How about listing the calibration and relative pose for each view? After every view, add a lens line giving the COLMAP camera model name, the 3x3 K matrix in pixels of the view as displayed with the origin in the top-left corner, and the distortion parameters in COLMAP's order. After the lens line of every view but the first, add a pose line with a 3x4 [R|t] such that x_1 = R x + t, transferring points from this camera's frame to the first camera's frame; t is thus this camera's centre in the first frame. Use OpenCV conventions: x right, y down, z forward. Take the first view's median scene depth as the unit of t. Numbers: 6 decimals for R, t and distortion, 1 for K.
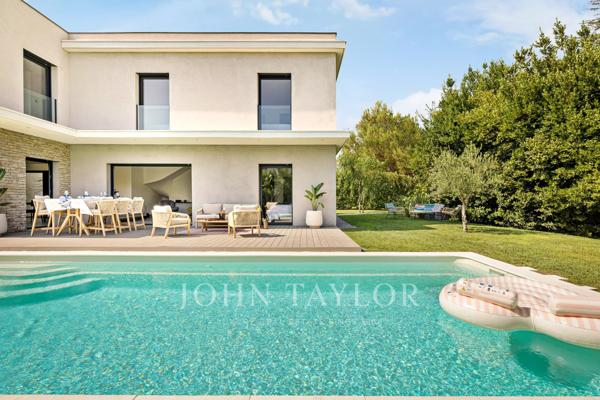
lens RADIAL K [[289.5, 0, 297.1], [0, 289.5, 199.1], [0, 0, 1]] dist [-0.000384, 0.000446]
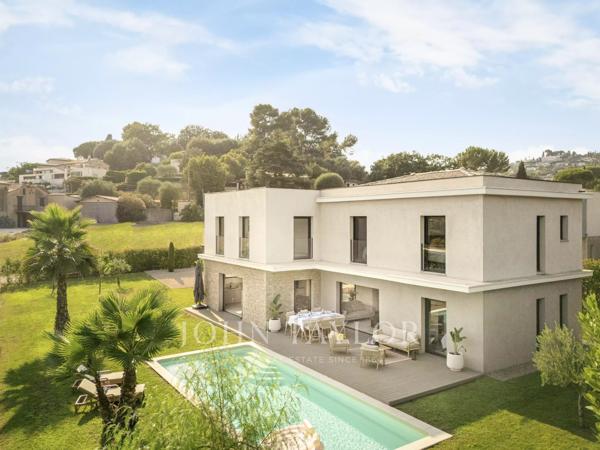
lens RADIAL K [[446.5, 0, 306.3], [0, 446.5, 210.6], [0, 0, 1]] dist [0.032145, -0.038918]
pose [[0.572899, -0.024353, -0.819264, 1.047862], [-0.007051, 0.999375, -0.034638, -0.395784], [0.819595, 0.025621, 0.572370, -0.365289]]
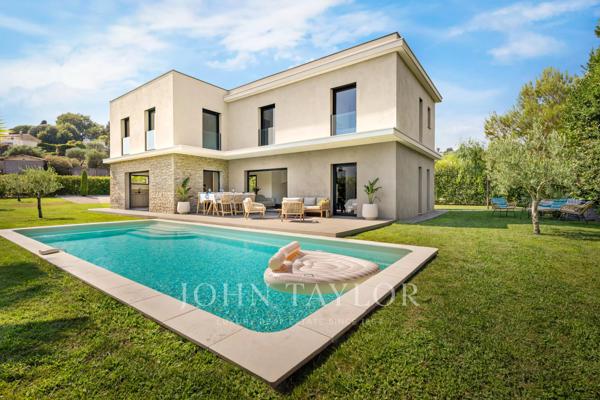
lens RADIAL K [[277.4, 0, 299.3], [0, 277.4, 192.6], [0, 0, 1]] dist [-0.000987, -0.000923]
pose [[0.803313, -0.004667, -0.595539, 0.451850], [0.001949, 0.999985, -0.005208, 0.001898], [0.595554, 0.003023, 0.803309, -0.001778]]
